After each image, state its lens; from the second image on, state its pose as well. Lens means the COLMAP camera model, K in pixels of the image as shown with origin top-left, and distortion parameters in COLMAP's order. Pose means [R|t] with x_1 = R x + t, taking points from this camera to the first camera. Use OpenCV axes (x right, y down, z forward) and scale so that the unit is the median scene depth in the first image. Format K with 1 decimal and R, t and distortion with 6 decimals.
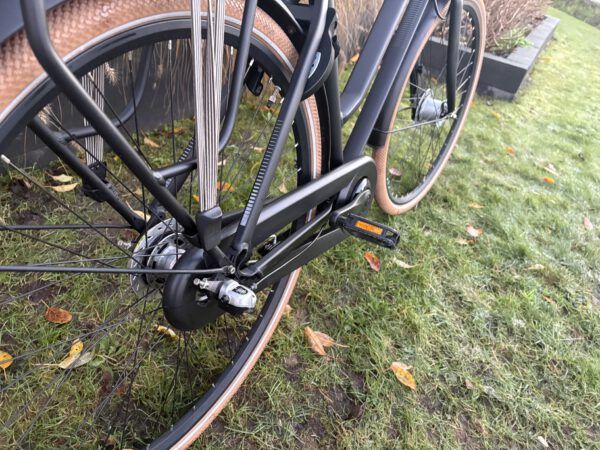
lens RADIAL K [[443.6, 0, 300.0], [0, 443.6, 225.0], [0, 0, 1]] dist [0.028298, -0.001551]
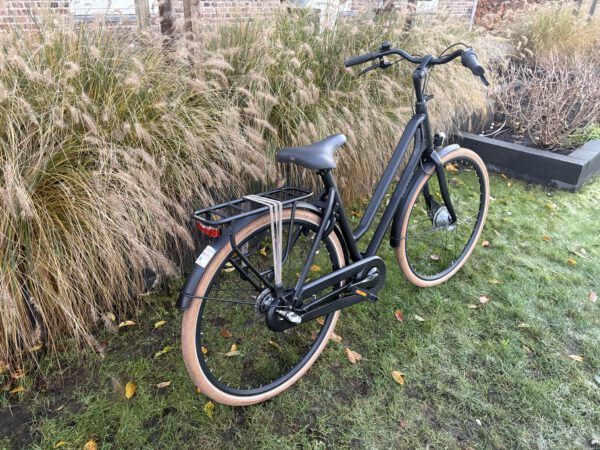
lens RADIAL K [[435.3, 0, 297.8], [0, 435.3, 237.4], [0, 0, 1]] dist [0.000492, 0.004942]
pose [[0.952189, -0.018038, -0.304977, 0.388590], [-0.021999, 0.991616, -0.127335, 0.011553], [0.304716, 0.127957, 0.943809, -0.834249]]
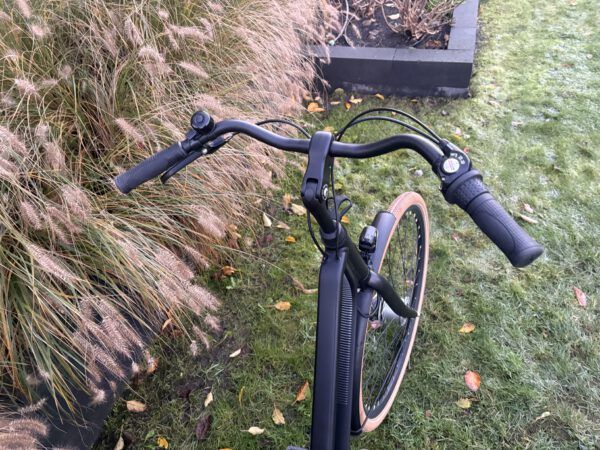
lens RADIAL K [[435.3, 0, 297.8], [0, 435.3, 237.4], [0, 0, 1]] dist [0.000492, 0.004942]
pose [[0.933469, -0.352423, -0.066579, 0.317748], [0.358429, 0.910044, 0.208201, -0.956924], [-0.012786, -0.218213, 0.975817, 0.206804]]
